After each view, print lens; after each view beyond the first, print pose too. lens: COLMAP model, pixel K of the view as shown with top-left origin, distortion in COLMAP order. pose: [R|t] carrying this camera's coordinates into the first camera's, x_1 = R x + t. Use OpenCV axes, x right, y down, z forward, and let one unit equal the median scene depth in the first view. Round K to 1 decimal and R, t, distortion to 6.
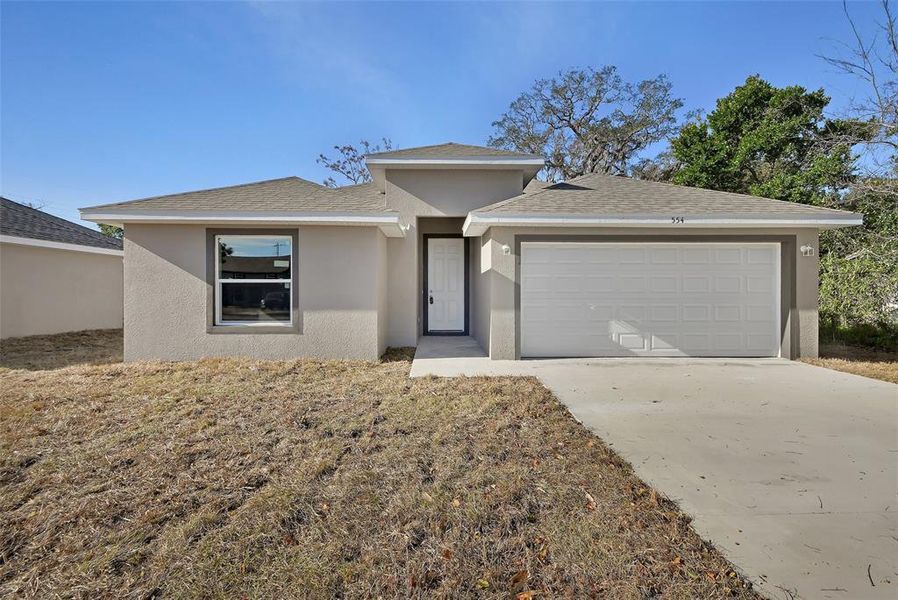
lens RADIAL K [[413.8, 0, 443.2], [0, 413.8, 271.2], [0, 0, 1]] dist [0.003650, -0.000848]
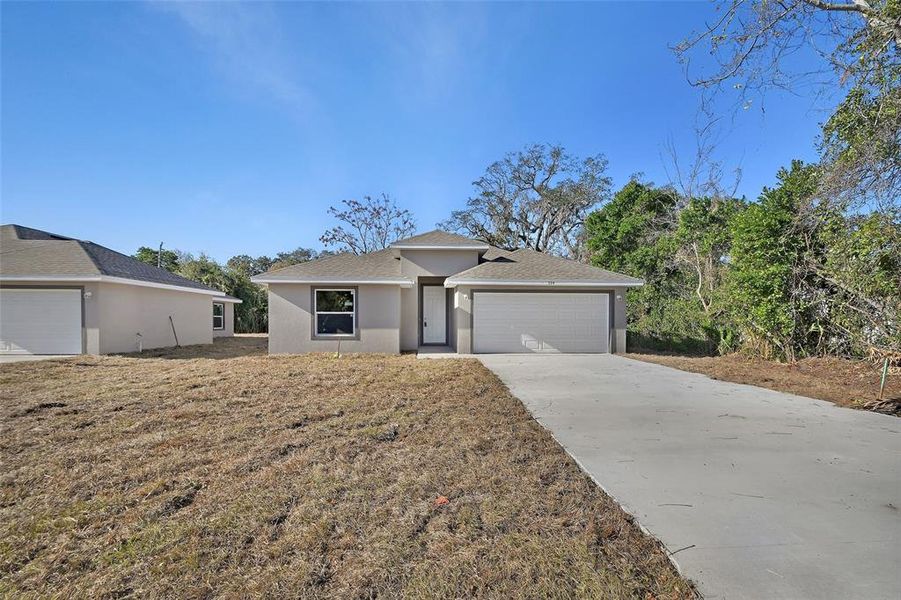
lens RADIAL K [[412.8, 0, 443.4], [0, 412.8, 302.7], [0, 0, 1]] dist [0.001206, -0.000123]
pose [[0.999550, 0.002715, 0.029882, -0.009672], [-0.002865, 0.999983, 0.004986, -0.032398], [-0.029868, -0.005070, 0.999541, -0.862415]]
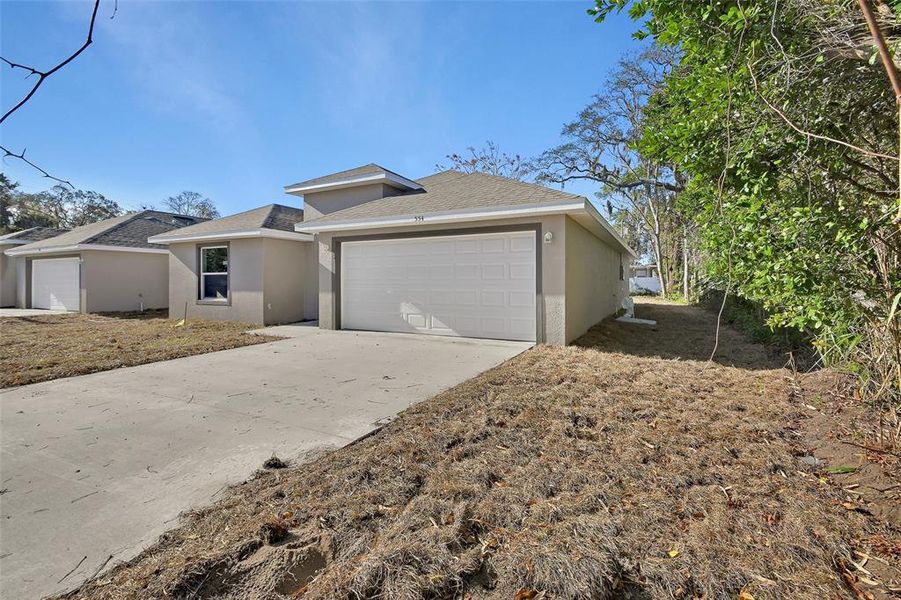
lens RADIAL K [[412.2, 0, 439.8], [0, 412.2, 249.7], [0, 0, 1]] dist [0.000861, -0.000595]
pose [[0.872773, -0.040216, -0.486467, 1.061735], [0.024410, 0.998949, -0.038789, 0.012769], [0.487516, 0.021979, 0.872837, -0.008134]]
